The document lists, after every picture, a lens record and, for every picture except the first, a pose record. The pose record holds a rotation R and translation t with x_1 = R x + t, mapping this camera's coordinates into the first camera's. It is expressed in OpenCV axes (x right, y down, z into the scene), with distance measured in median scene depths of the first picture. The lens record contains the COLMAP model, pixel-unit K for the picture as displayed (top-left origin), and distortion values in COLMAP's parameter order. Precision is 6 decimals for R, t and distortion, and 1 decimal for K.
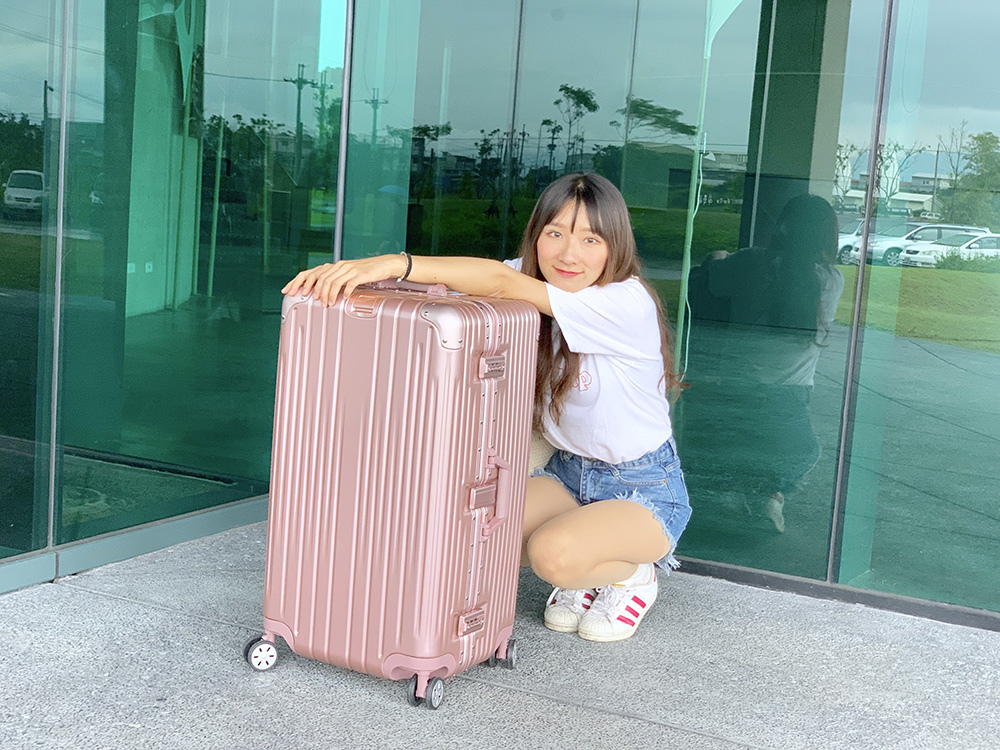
lens RADIAL K [[1393.7, 0, 500.0], [0, 1393.7, 375.0], [0, 0, 1]] dist [0.162773, -0.612102]
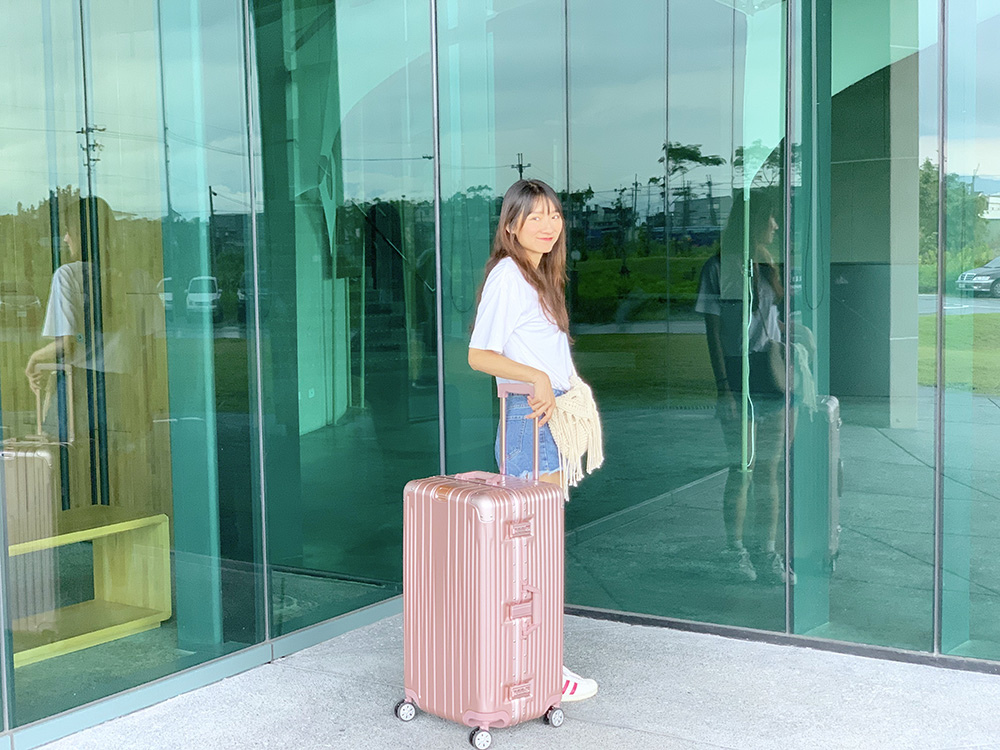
lens RADIAL K [[1393.7, 0, 500.0], [0, 1393.7, 375.0], [0, 0, 1]] dist [0.162773, -0.612102]
pose [[0.990933, -0.077977, -0.109412, 0.122961], [0.073714, 0.996374, -0.042492, -0.081186], [0.112329, 0.034042, 0.993088, -0.498807]]
